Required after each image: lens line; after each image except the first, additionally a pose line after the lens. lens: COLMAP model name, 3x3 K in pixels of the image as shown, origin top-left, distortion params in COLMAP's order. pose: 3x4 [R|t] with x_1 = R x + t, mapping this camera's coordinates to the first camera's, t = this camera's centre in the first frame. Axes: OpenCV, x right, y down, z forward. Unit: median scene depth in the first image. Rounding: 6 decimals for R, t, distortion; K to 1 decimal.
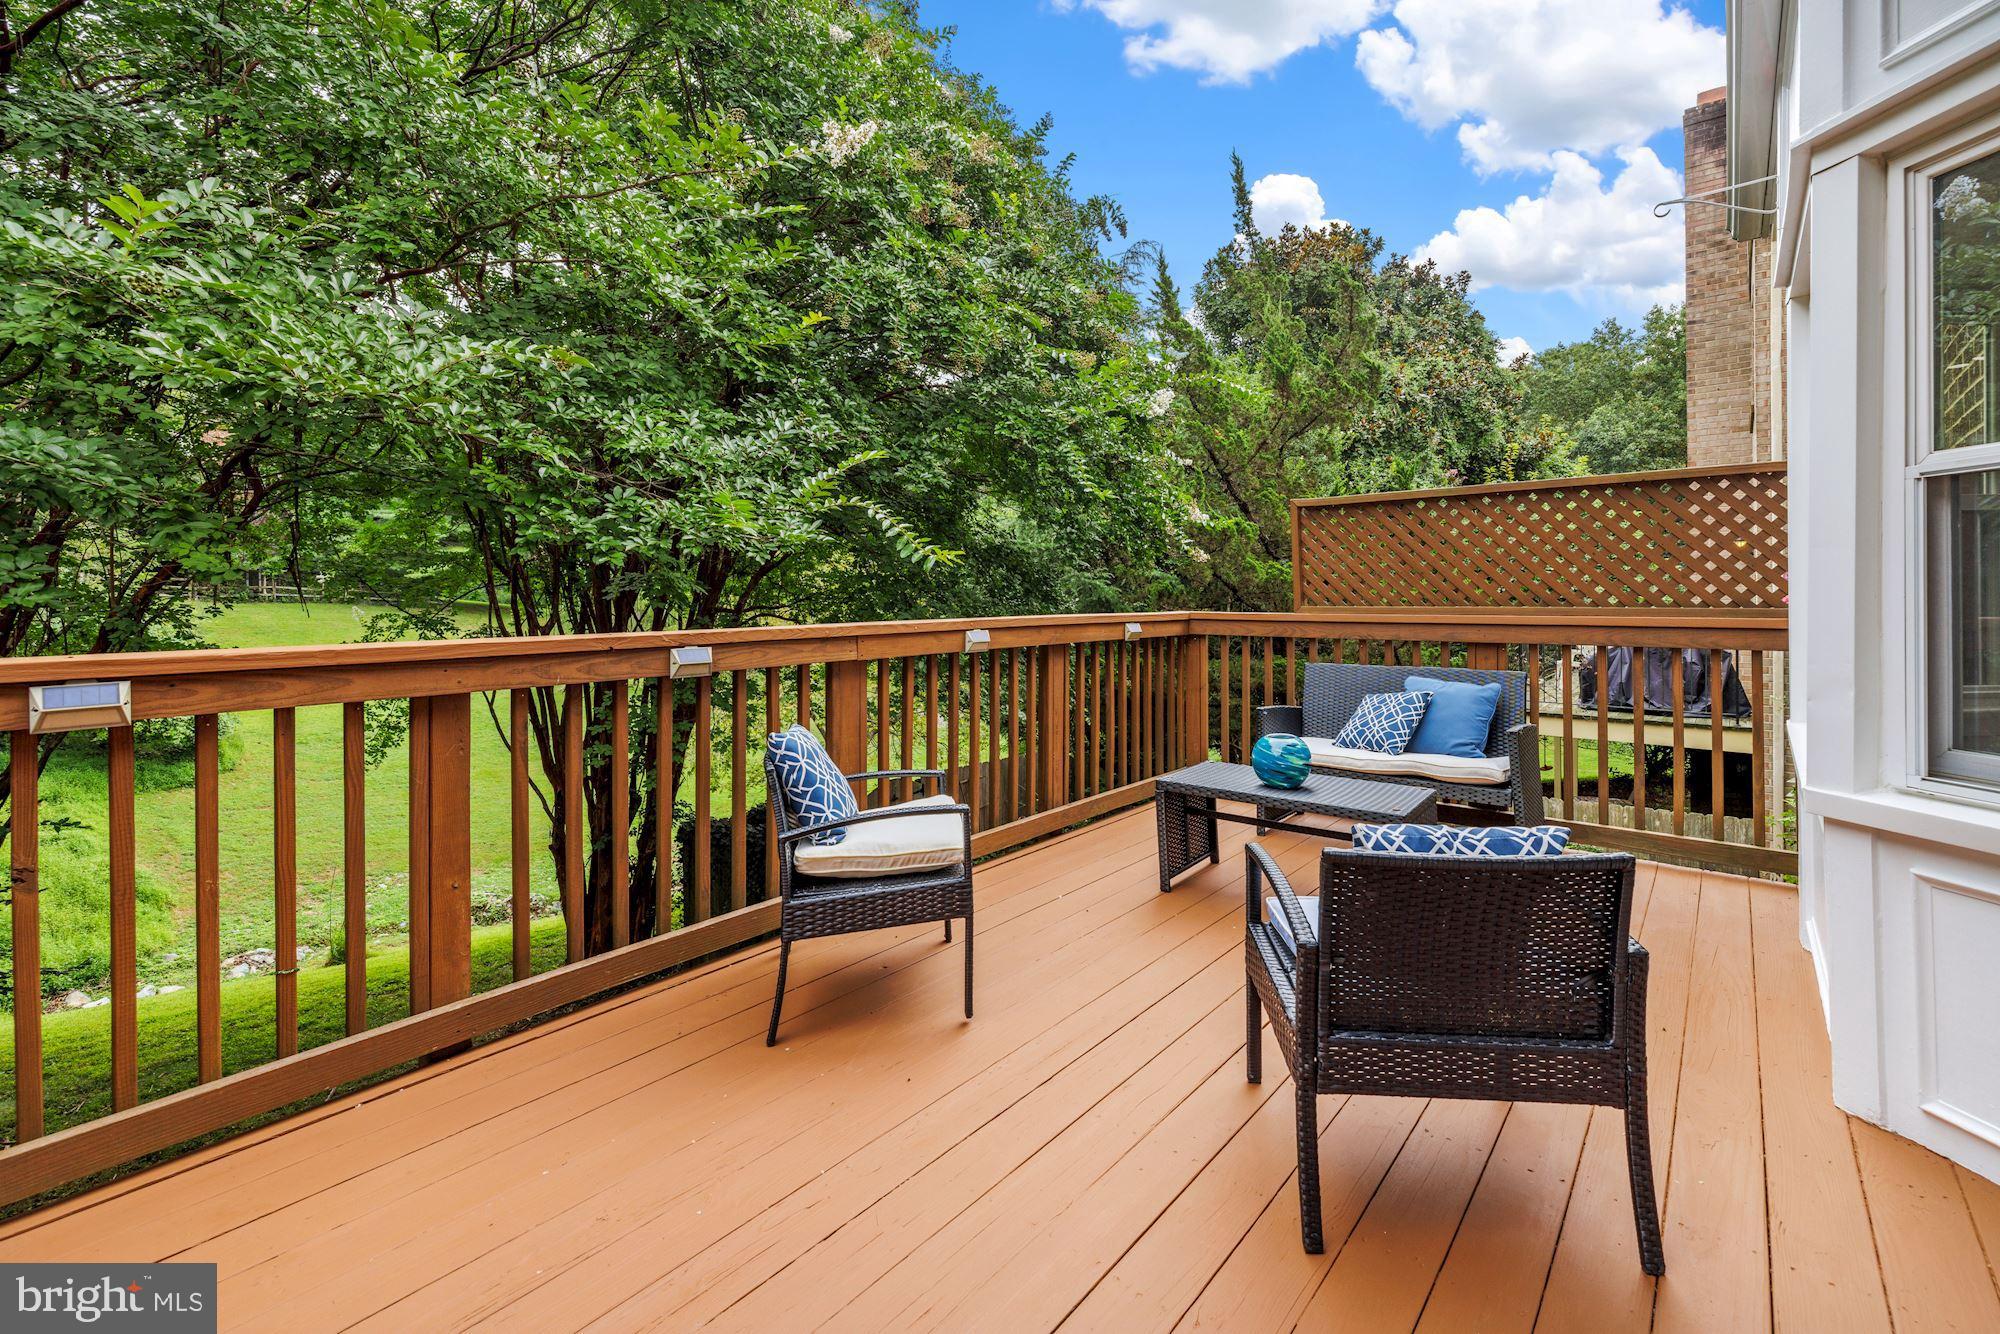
lens RADIAL K [[865.2, 0, 1002.9], [0, 865.2, 667.3], [0, 0, 1]] dist [0.001087, 0.000540]
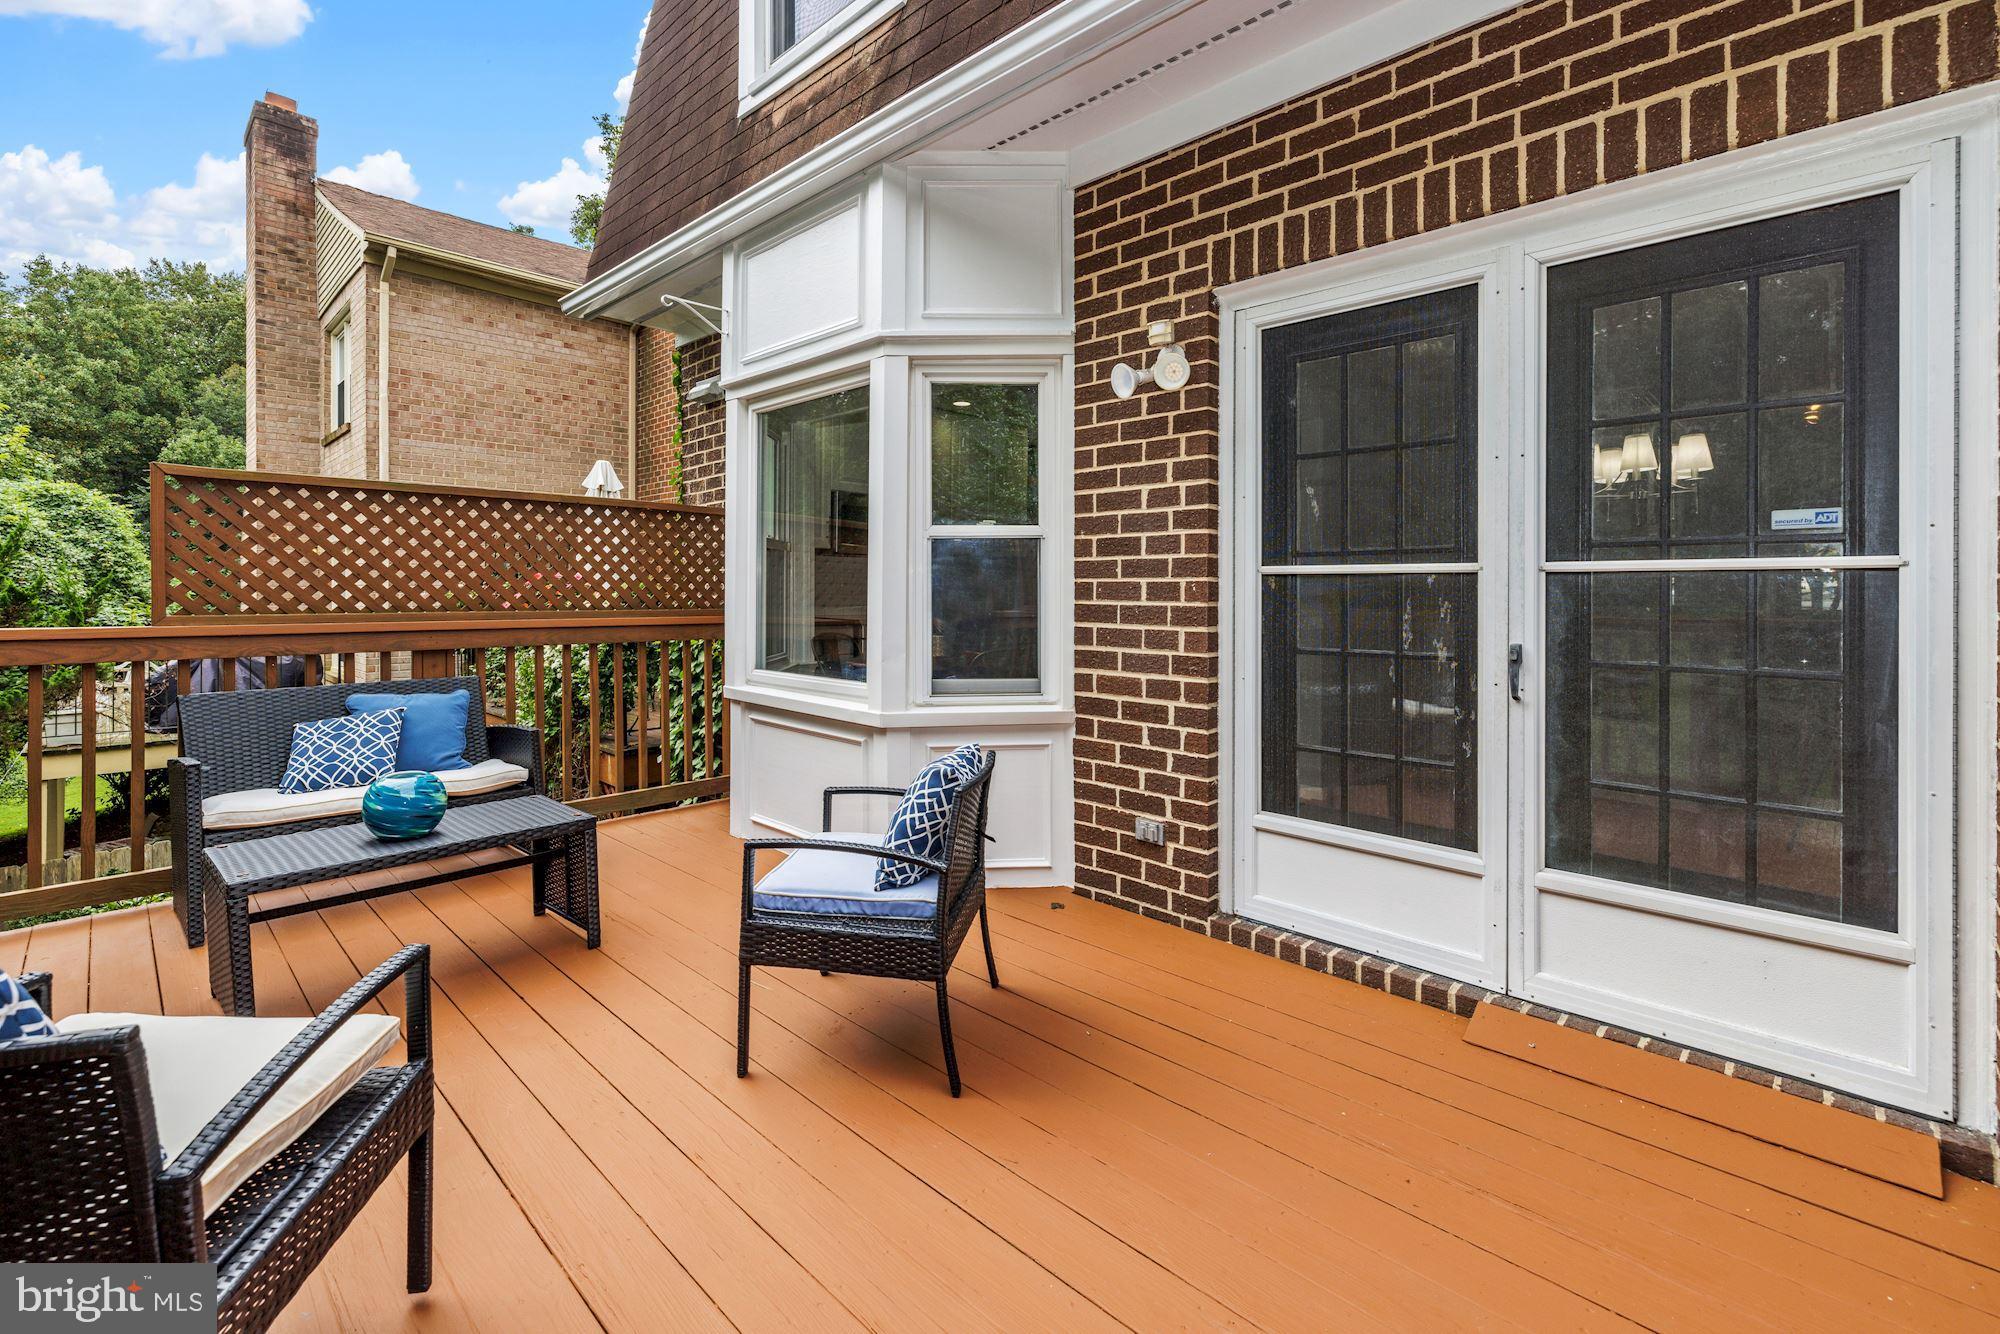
lens RADIAL K [[865.2, 0, 1002.9], [0, 865.2, 667.3], [0, 0, 1]] dist [0.001087, 0.000540]
pose [[0.062034, -0.073867, 0.995337, -0.157667], [0.081498, 0.994302, 0.068710, -0.010453], [-0.994741, 0.076856, 0.067701, 0.139736]]
